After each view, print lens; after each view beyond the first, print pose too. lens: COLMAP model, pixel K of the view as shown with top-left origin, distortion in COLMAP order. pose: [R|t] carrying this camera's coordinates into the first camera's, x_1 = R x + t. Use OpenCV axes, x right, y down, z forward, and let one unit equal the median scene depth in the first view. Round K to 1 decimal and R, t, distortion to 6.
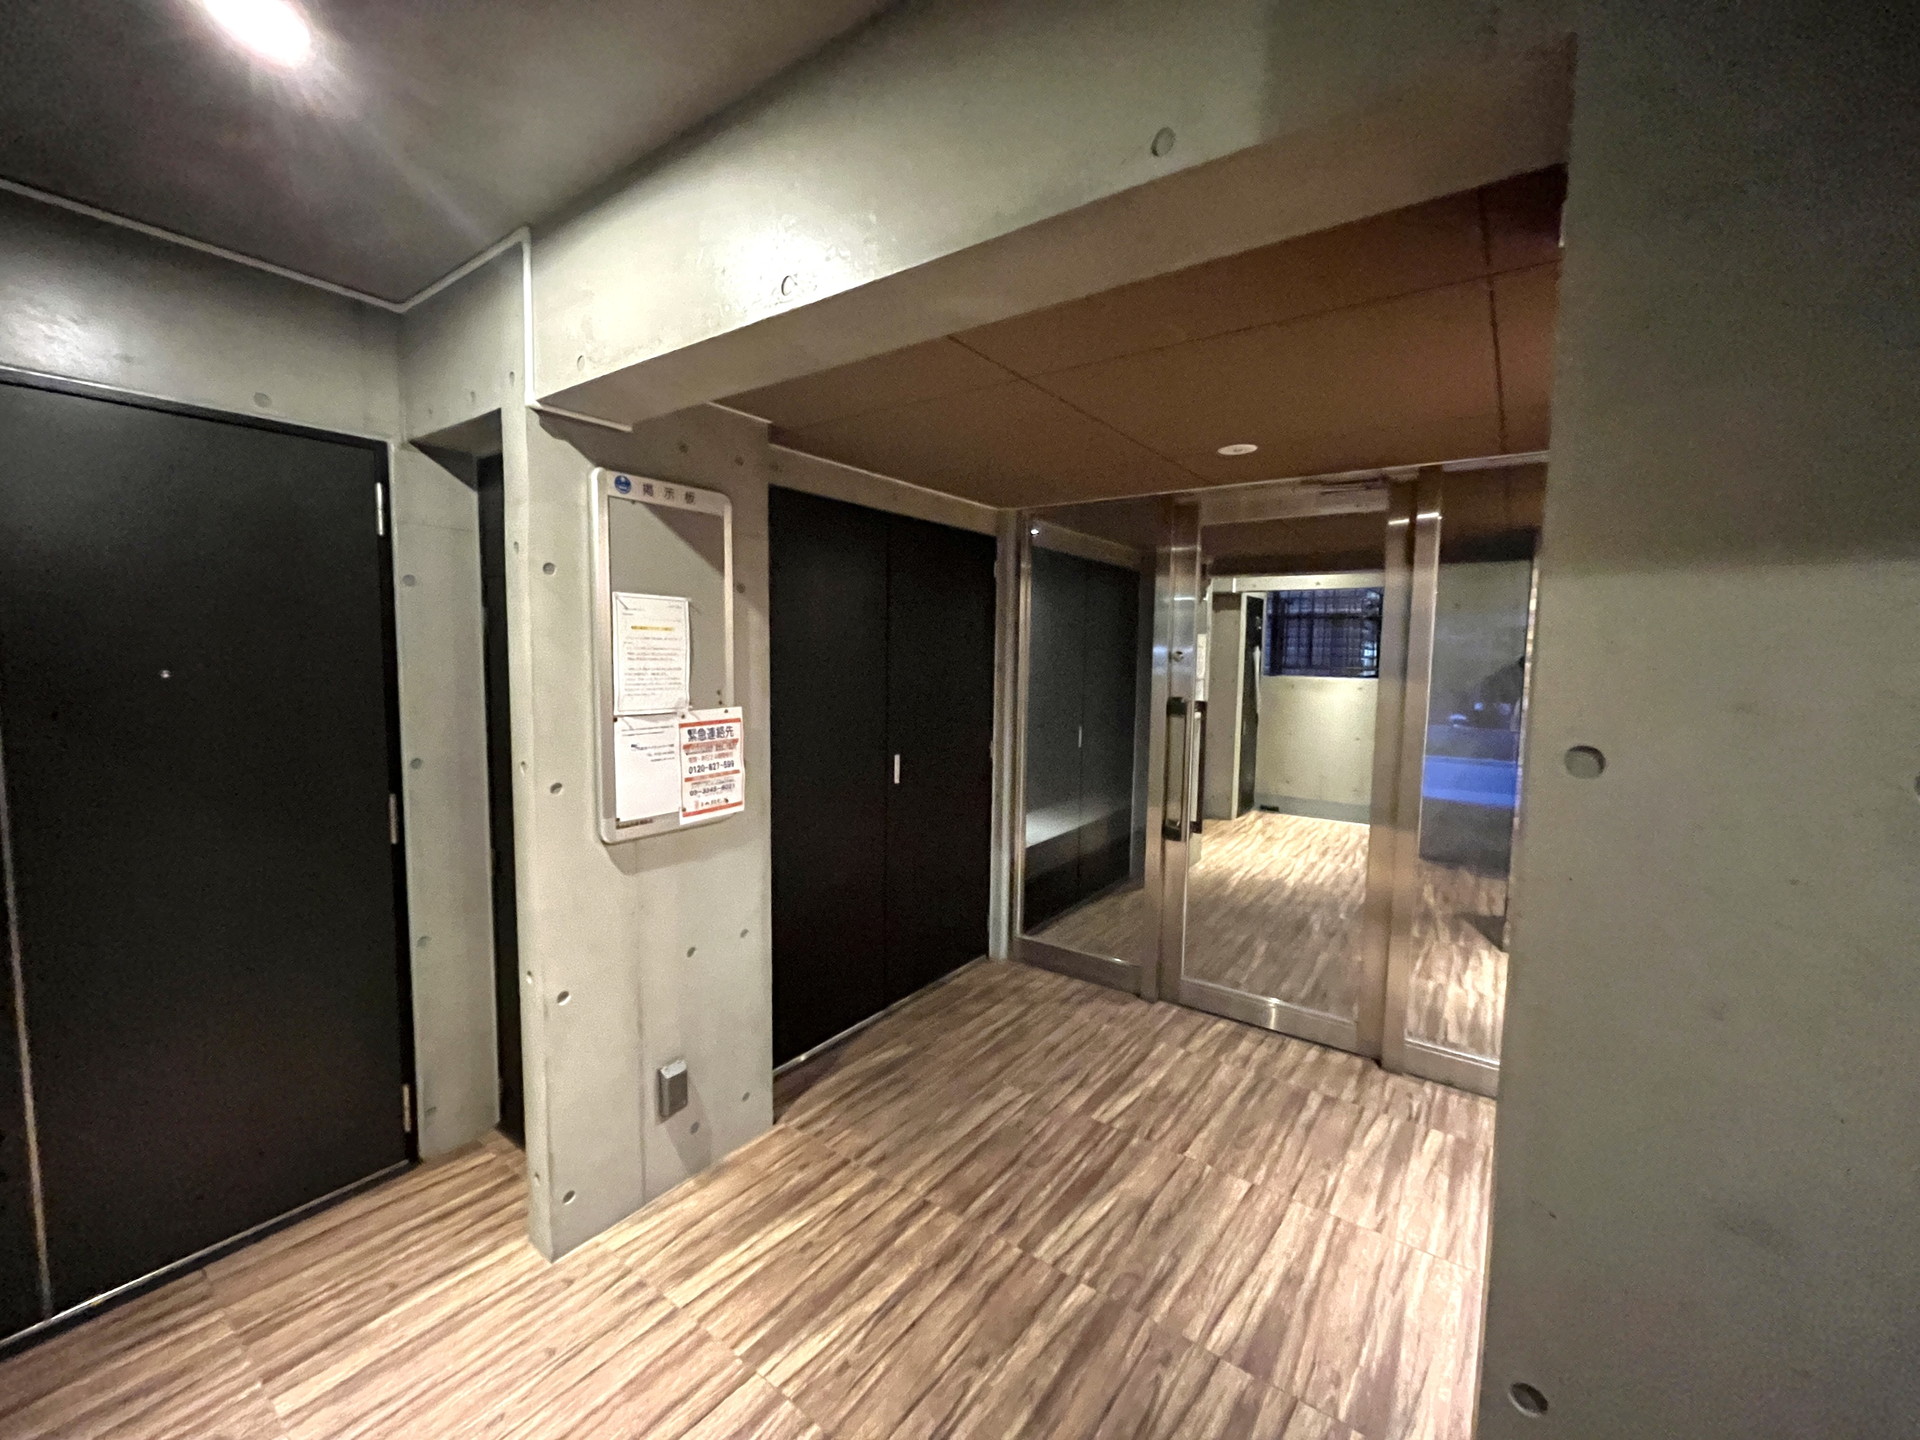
lens RADIAL K [[780.1, 0, 958.0], [0, 780.1, 714.4], [0, 0, 1]] dist [-0.002807, -0.000374]
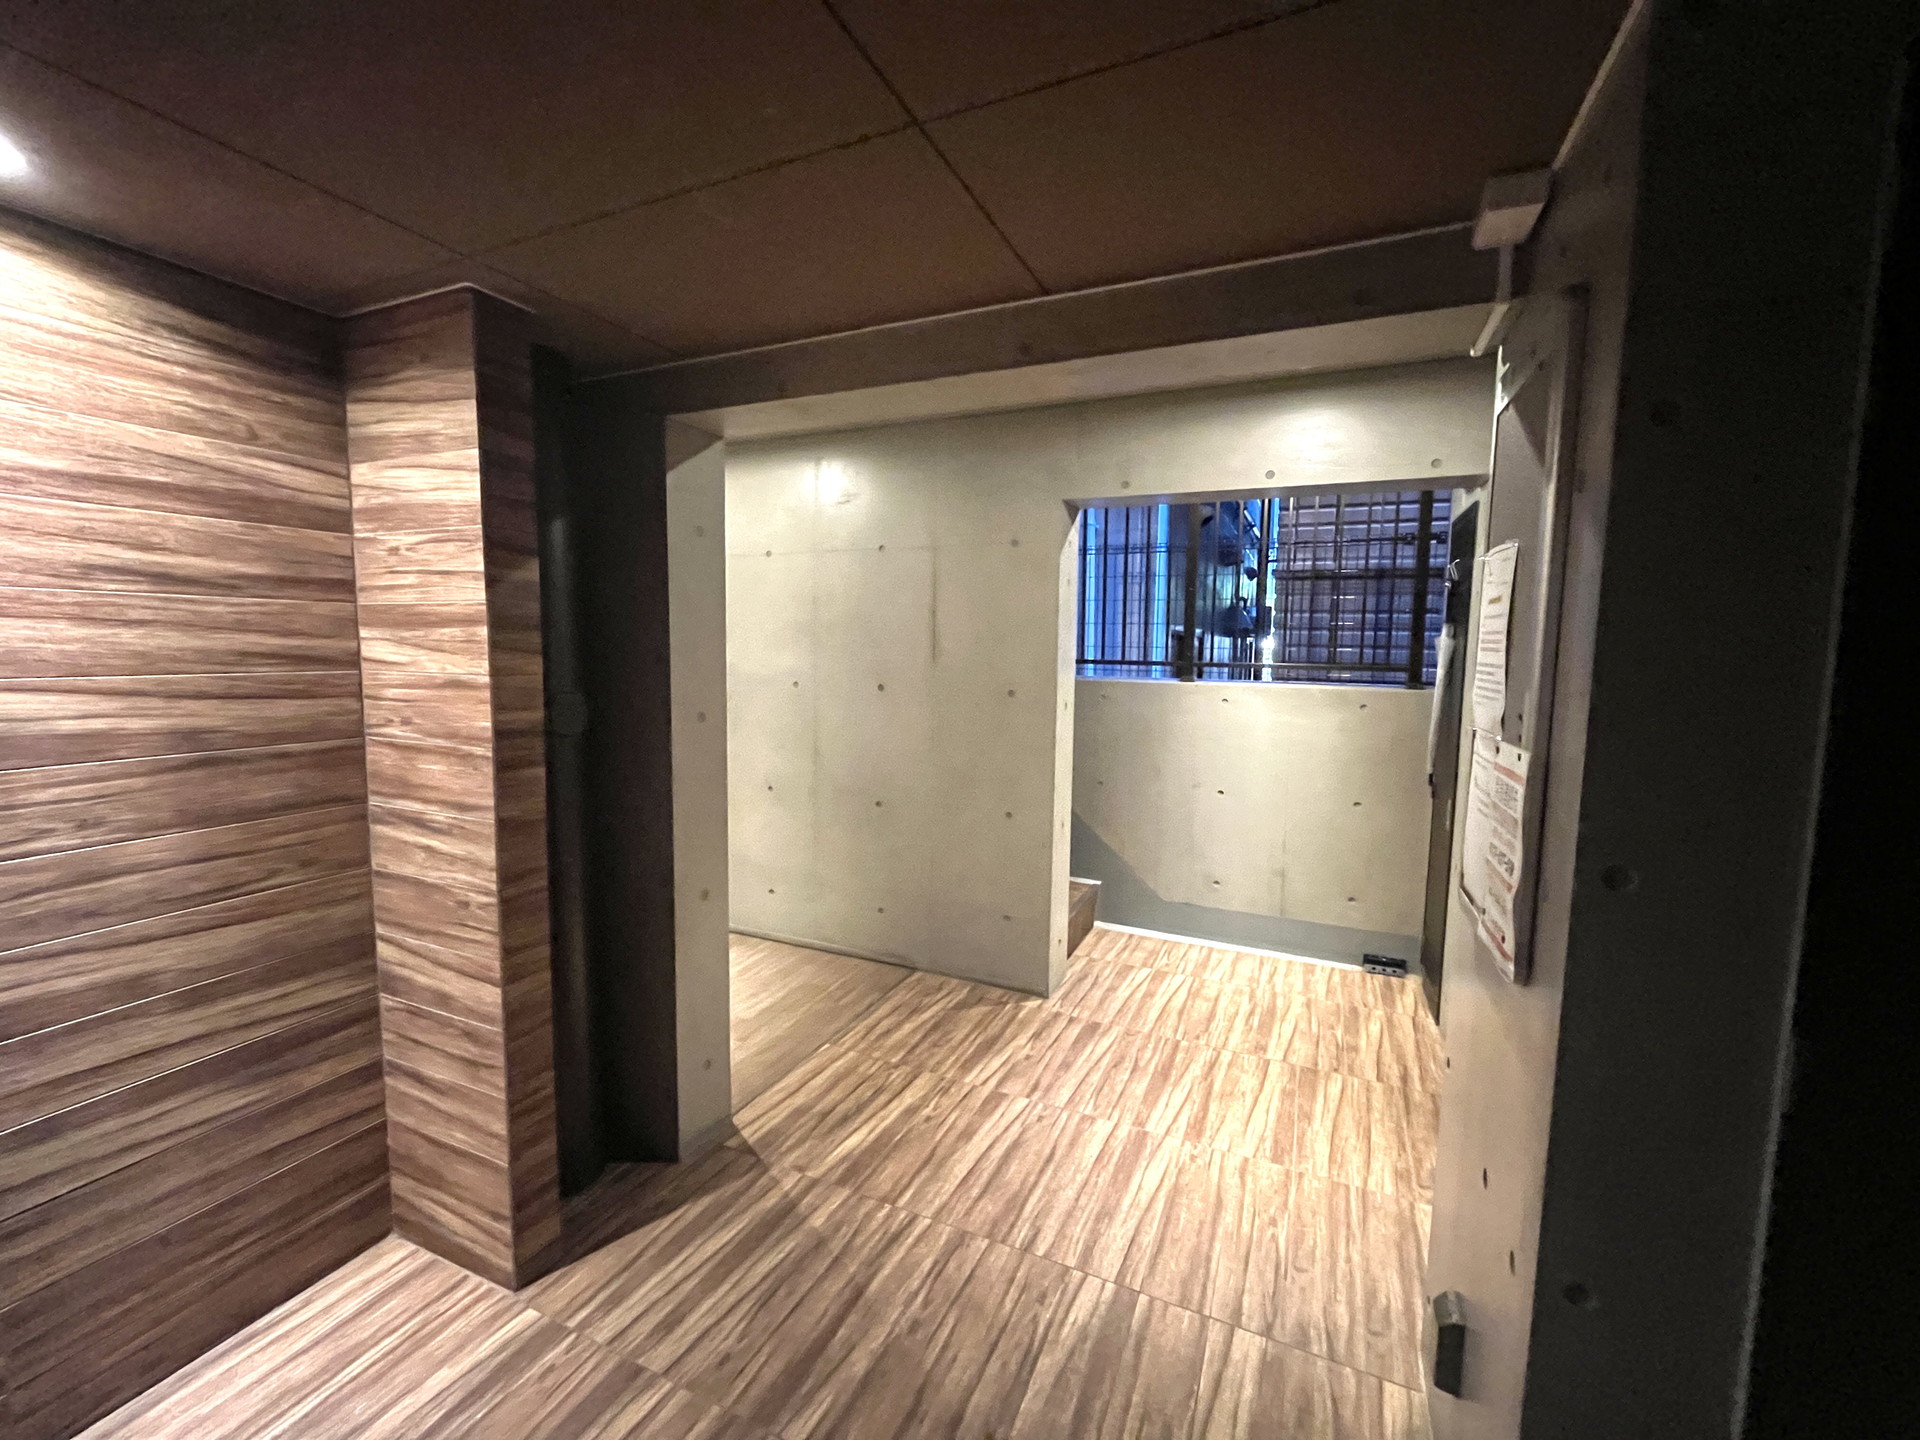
lens RADIAL K [[780.1, 0, 958.0], [0, 780.1, 714.4], [0, 0, 1]] dist [-0.002807, -0.000374]
pose [[-0.979960, -0.011900, -0.198840, 0.148314], [-0.046149, 0.984619, 0.168509, -0.101477], [0.193776, 0.174308, -0.965436, 1.474414]]
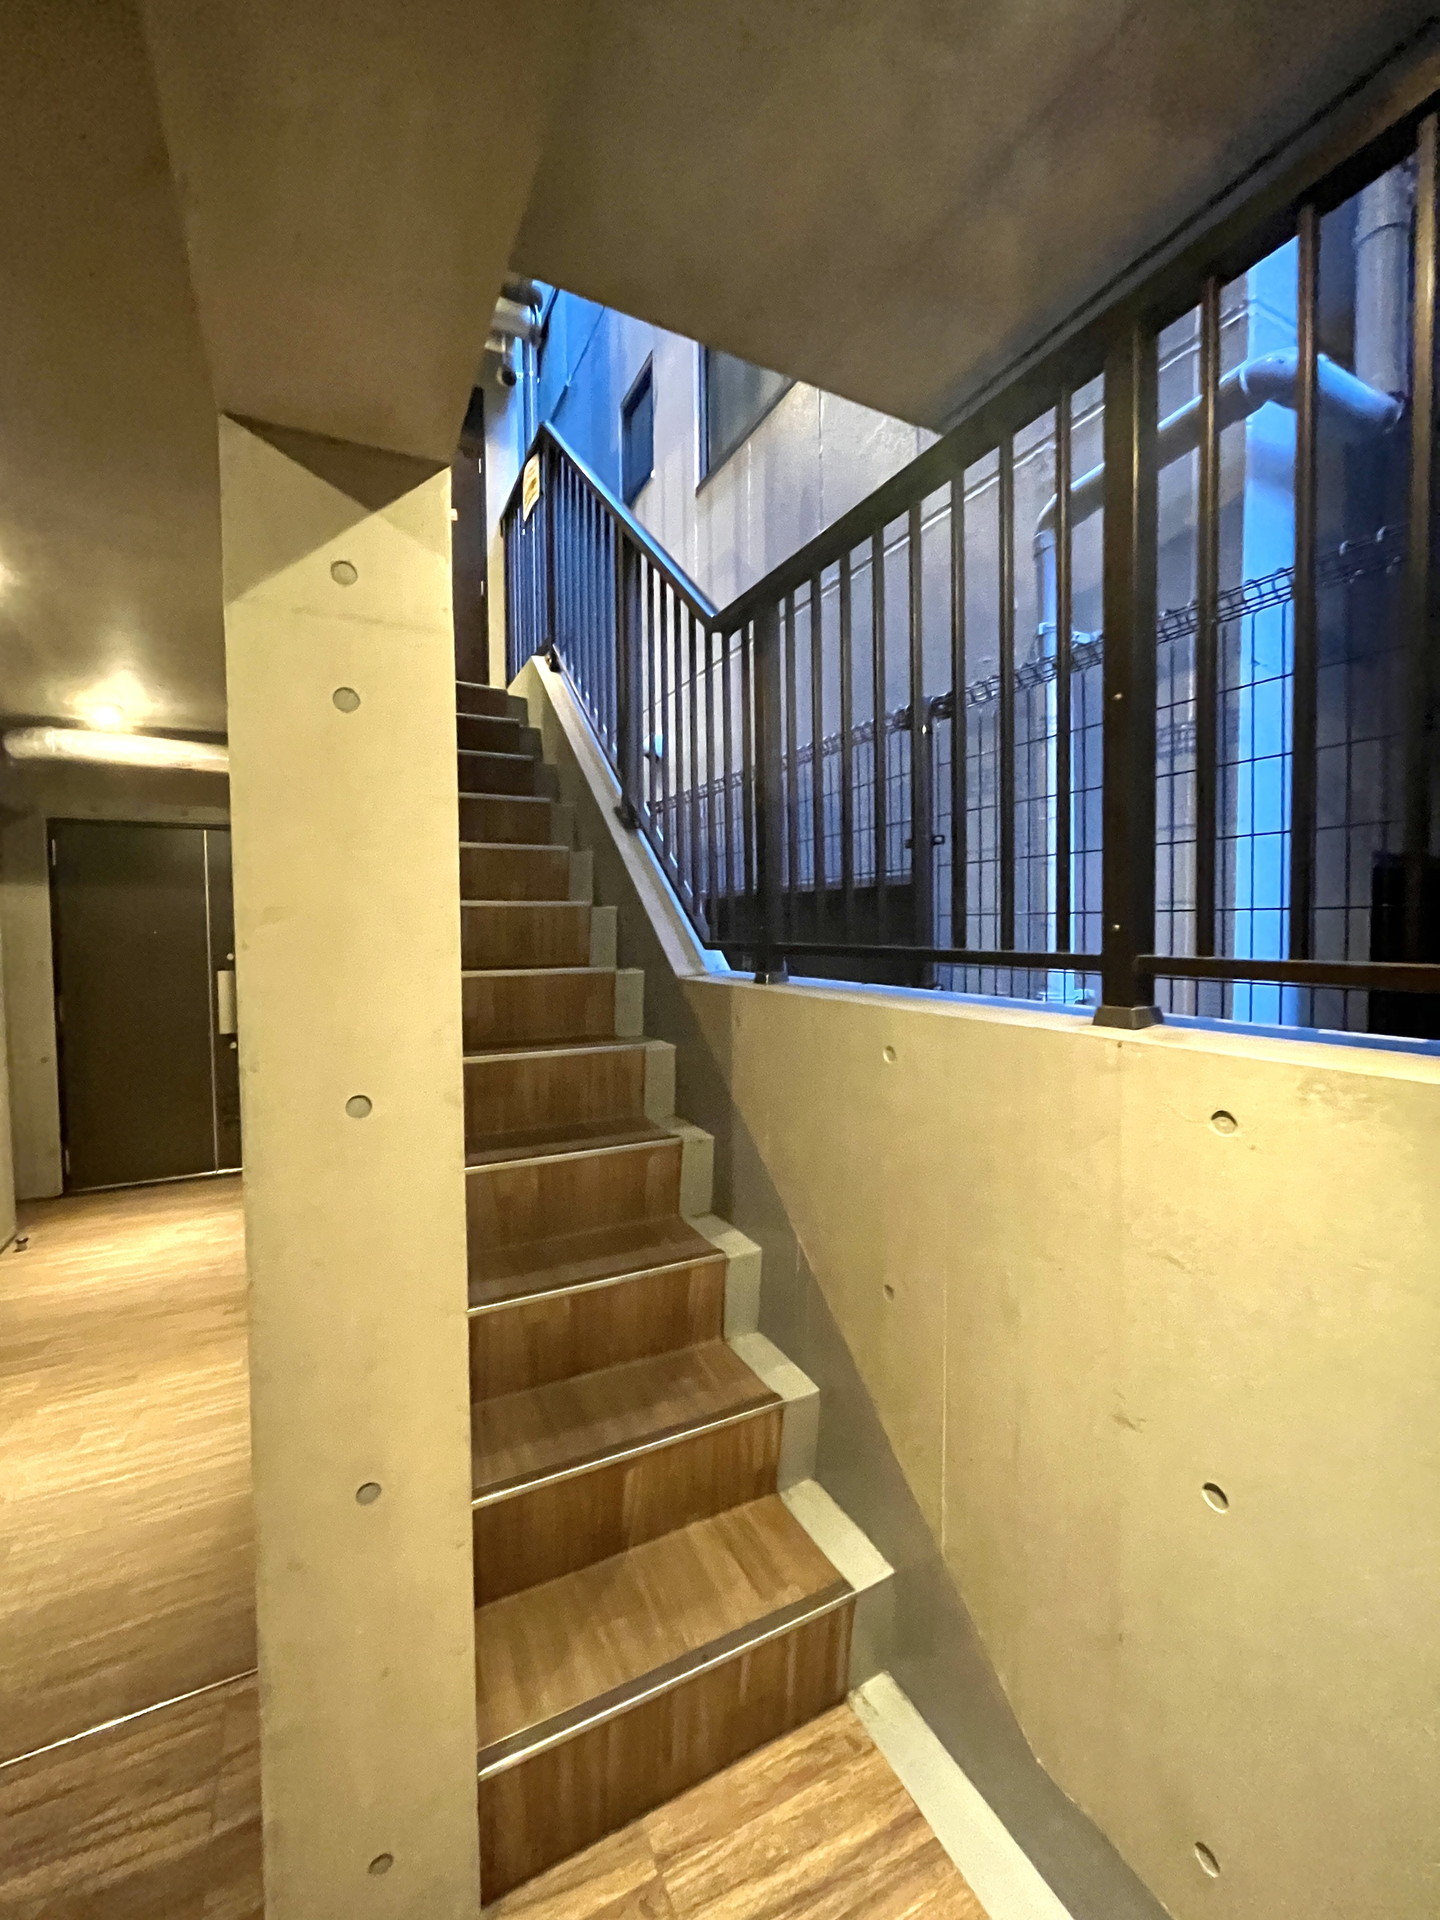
lens RADIAL K [[780.1, 0, 720.7], [0, 780.1, 950.3], [0, 0, 1]] dist [-0.002807, -0.000374]
pose [[-0.891157, -0.024478, 0.453034, -0.793479], [0.031156, 0.992884, 0.114934, -0.009636], [-0.452624, 0.116539, -0.884053, 0.313148]]
